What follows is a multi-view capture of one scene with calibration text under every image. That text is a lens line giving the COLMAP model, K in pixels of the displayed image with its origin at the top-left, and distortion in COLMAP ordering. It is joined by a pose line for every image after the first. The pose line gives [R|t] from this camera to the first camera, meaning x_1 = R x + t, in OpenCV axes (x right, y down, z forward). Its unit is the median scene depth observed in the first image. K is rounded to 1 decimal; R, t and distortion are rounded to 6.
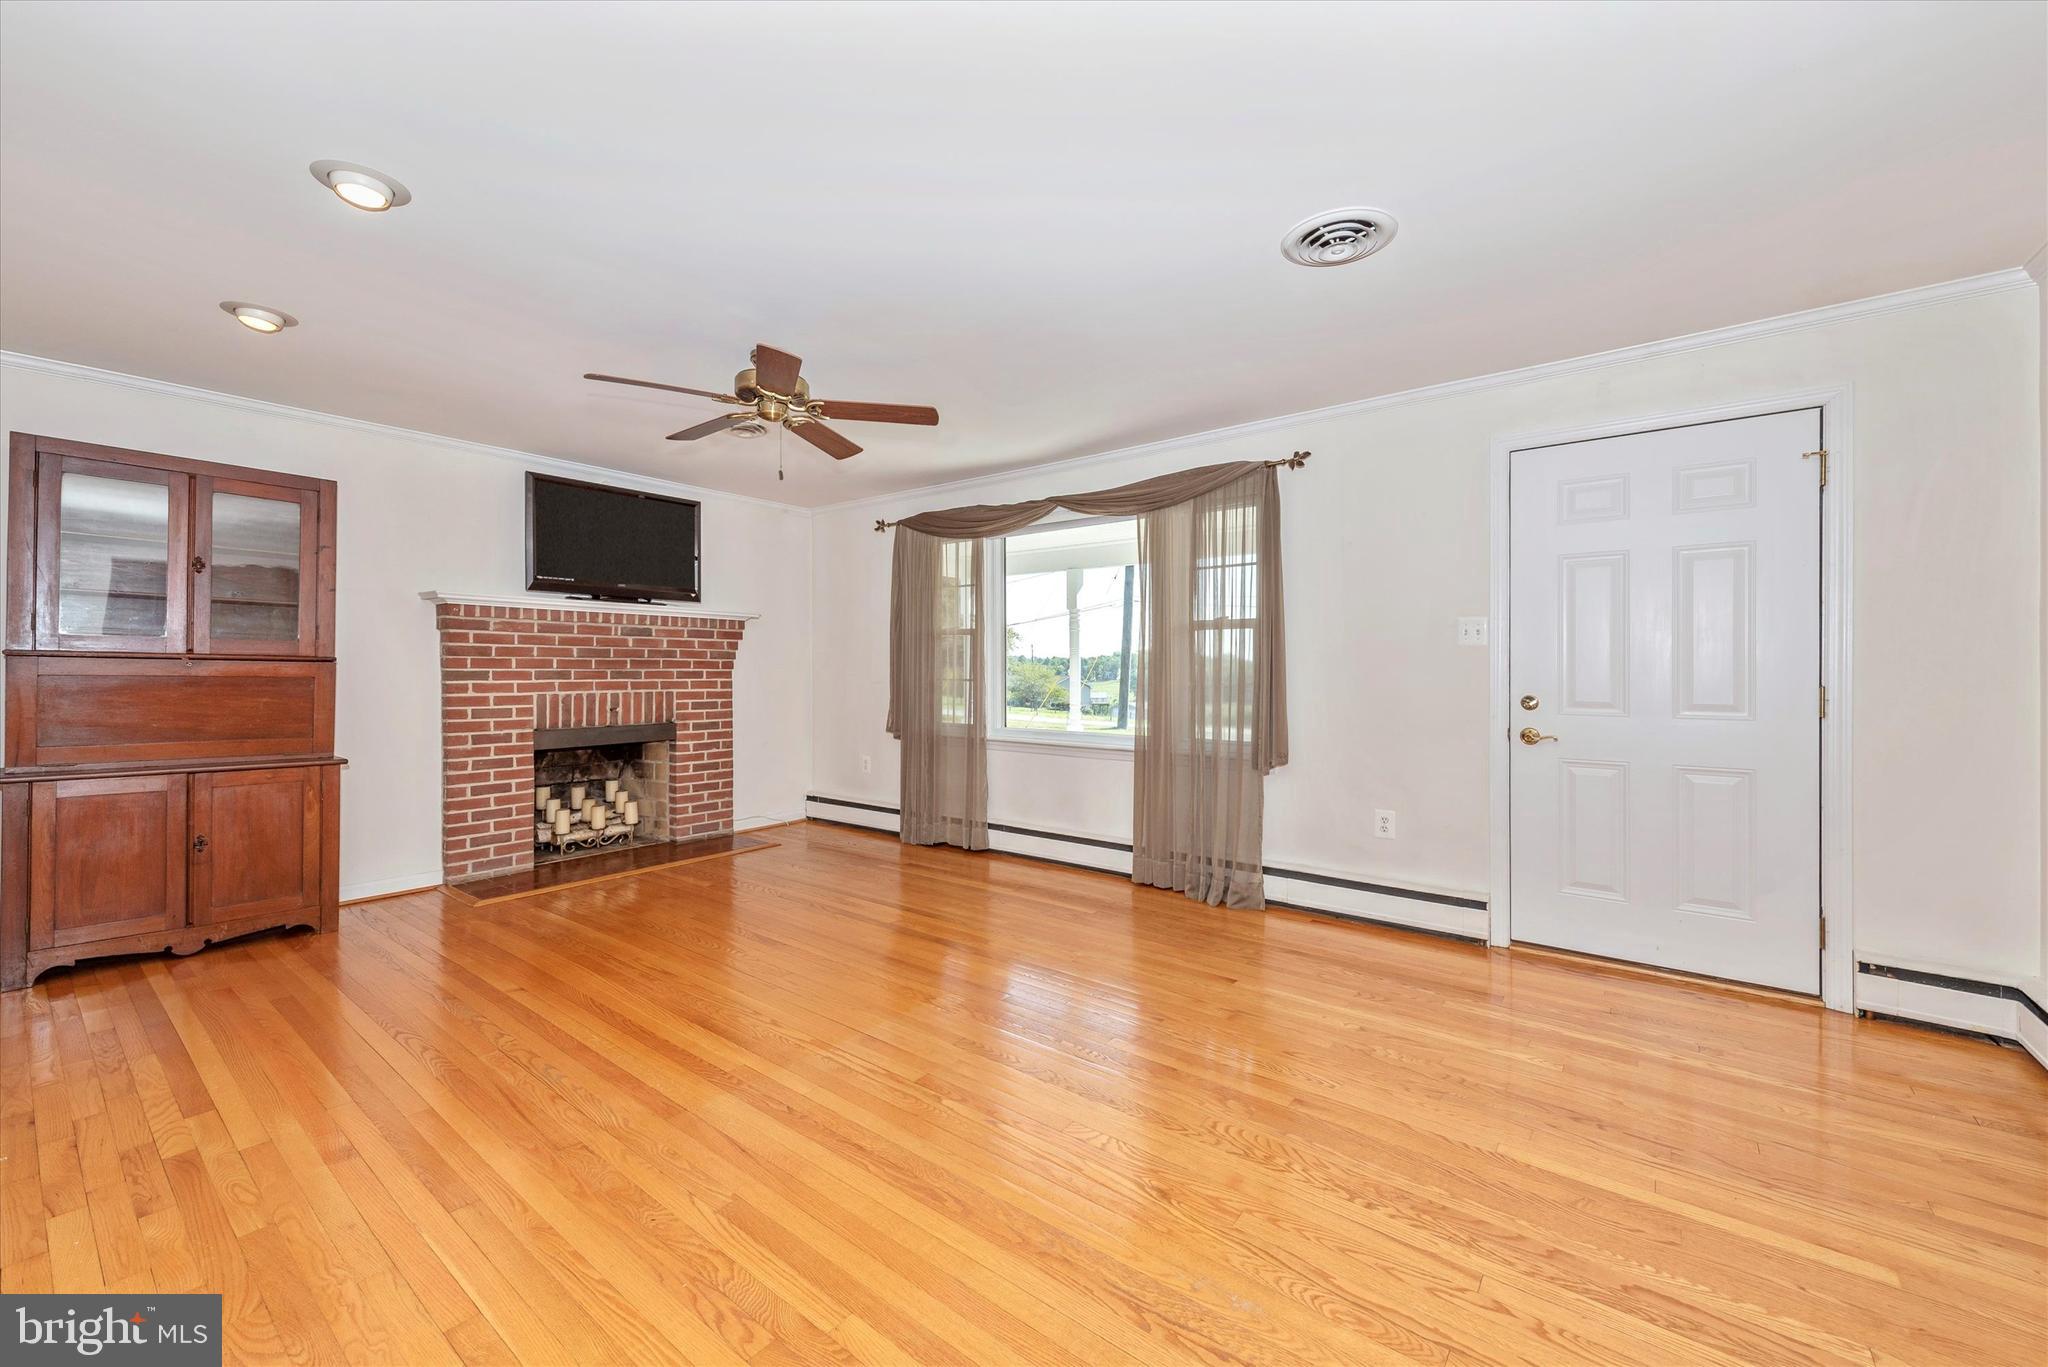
lens RADIAL K [[801.5, 0, 1022.0], [0, 801.5, 672.4], [0, 0, 1]] dist [0.008539, -0.000168]
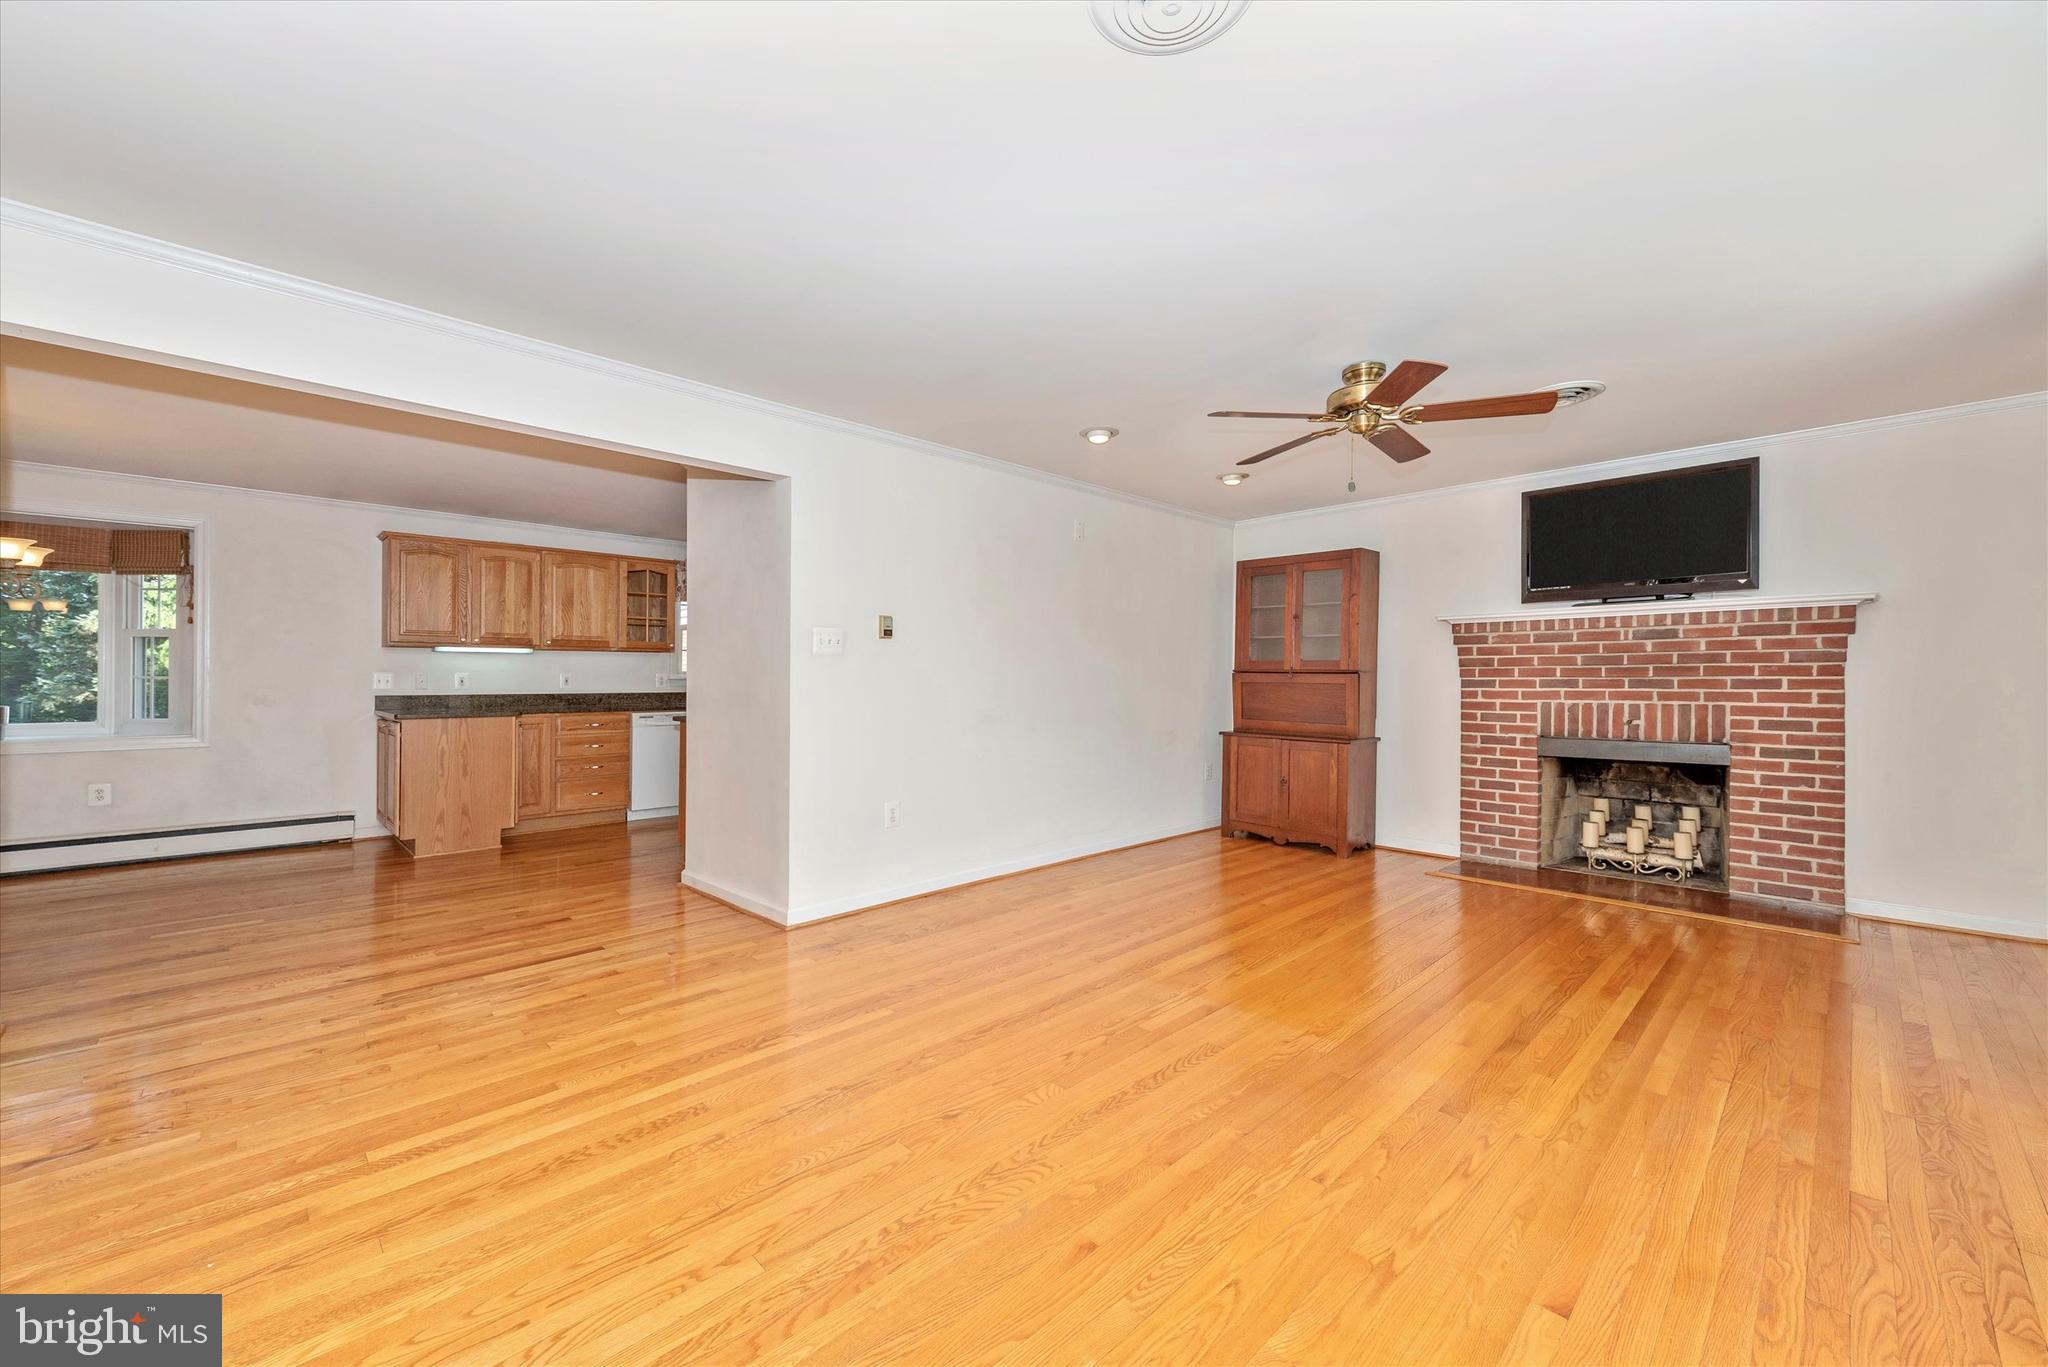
lens RADIAL K [[795.4, 0, 1033.1], [0, 795.4, 663.0], [0, 0, 1]] dist [0.002748, 0.000074]
pose [[-0.115769, -0.026033, -0.992935, 0.497211], [-0.003547, 0.999661, -0.025796, 0.005749], [0.993270, 0.000535, -0.115822, 0.468079]]
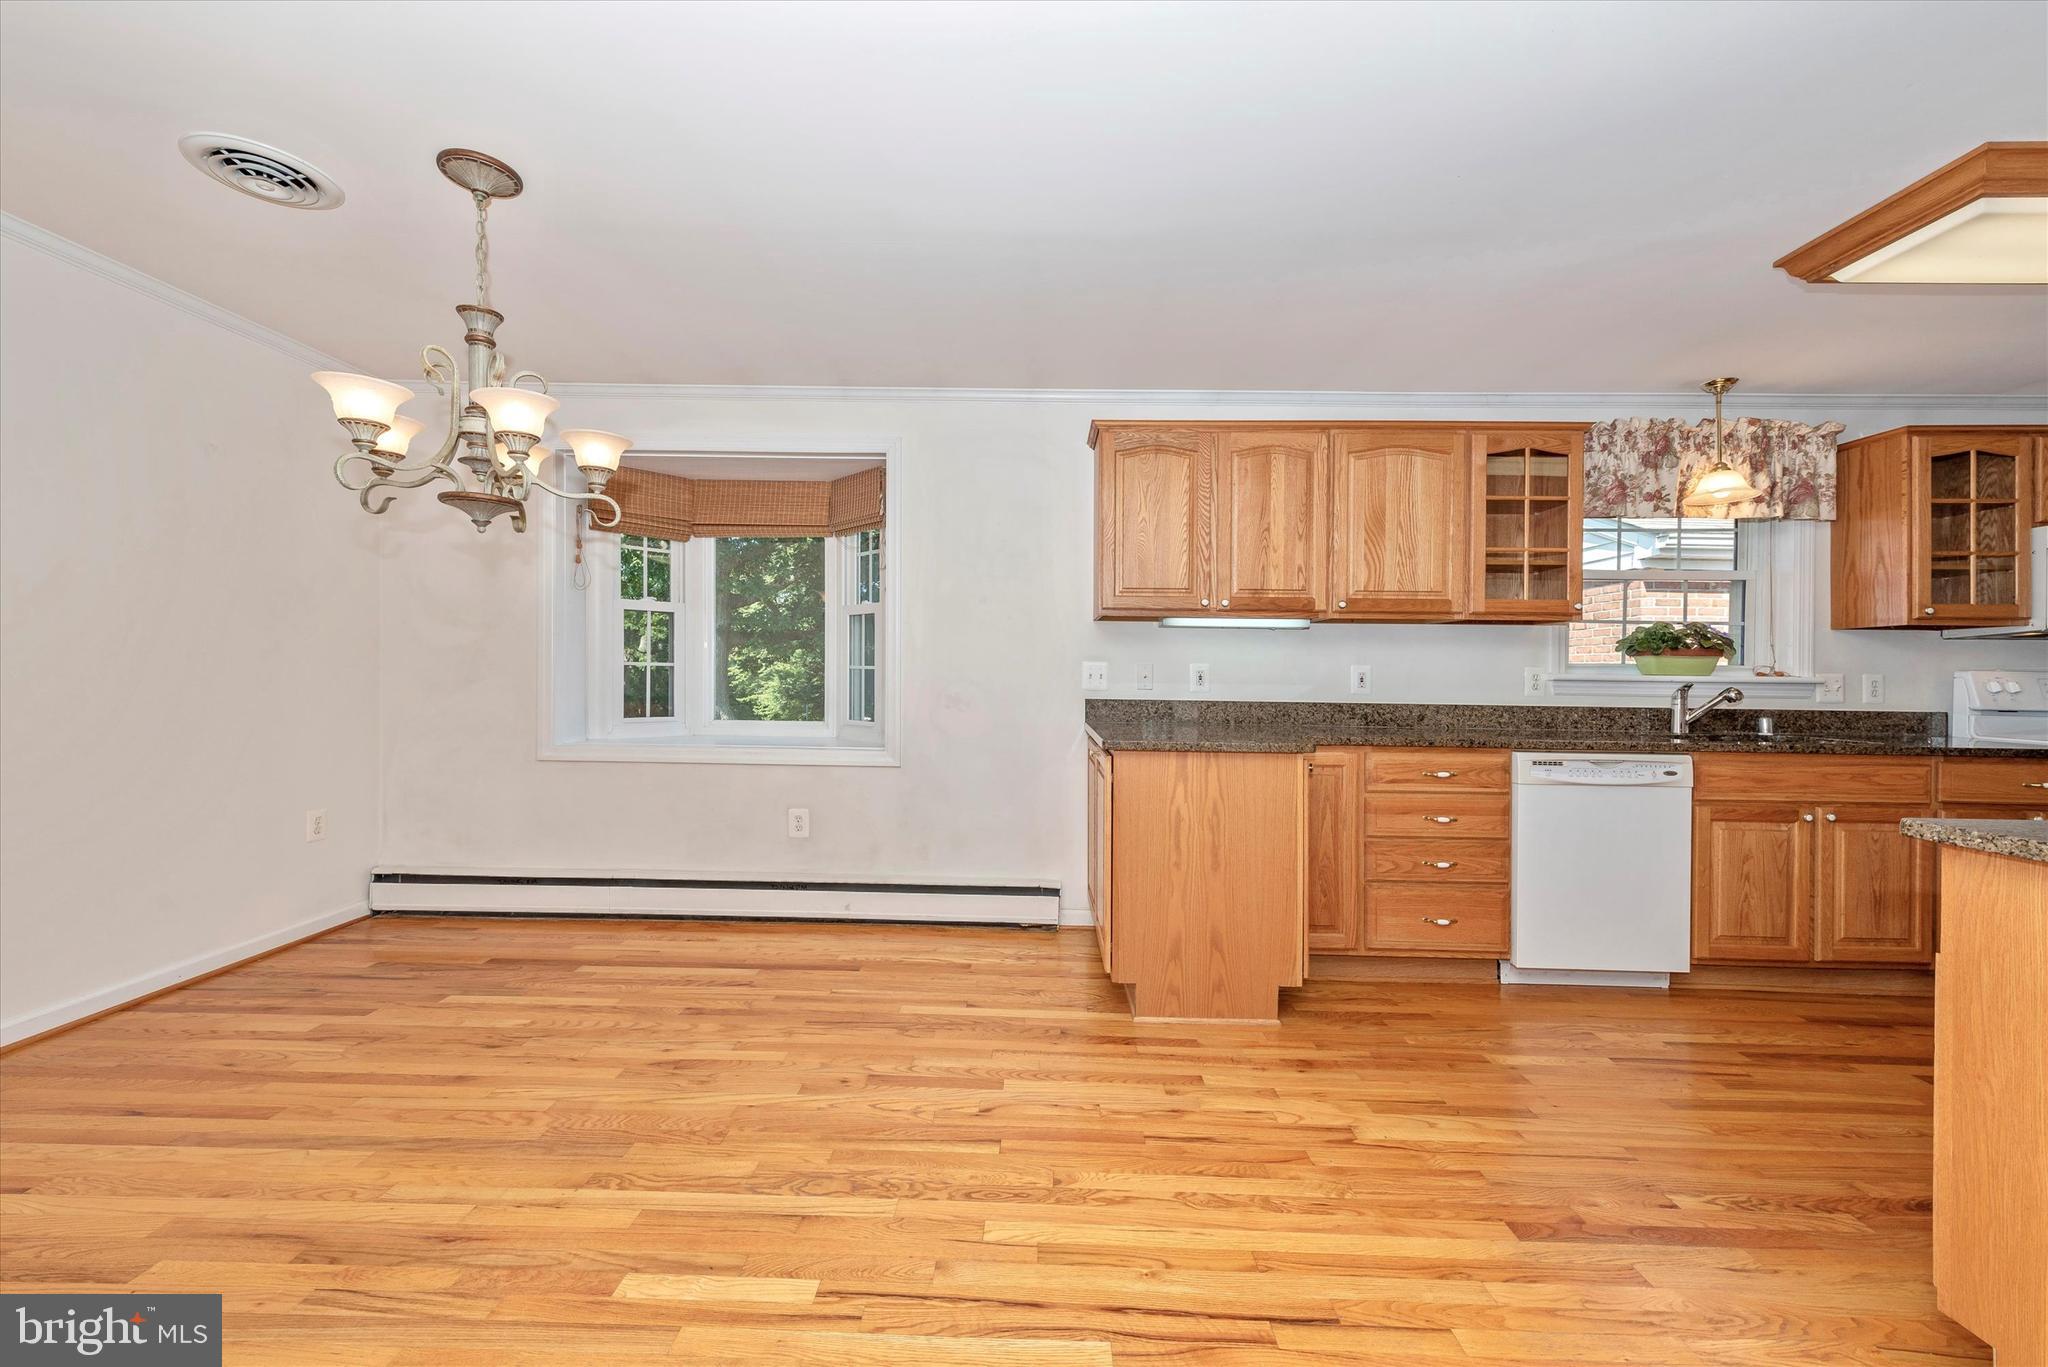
lens RADIAL K [[801.5, 0, 1022.0], [0, 801.5, 672.4], [0, 0, 1]] dist [0.008539, -0.000168]
pose [[-0.795649, -0.016534, -0.605533, -0.080307], [-0.020144, 0.999797, -0.000830, 0.004842], [0.605423, 0.011537, -0.795820, -0.094566]]
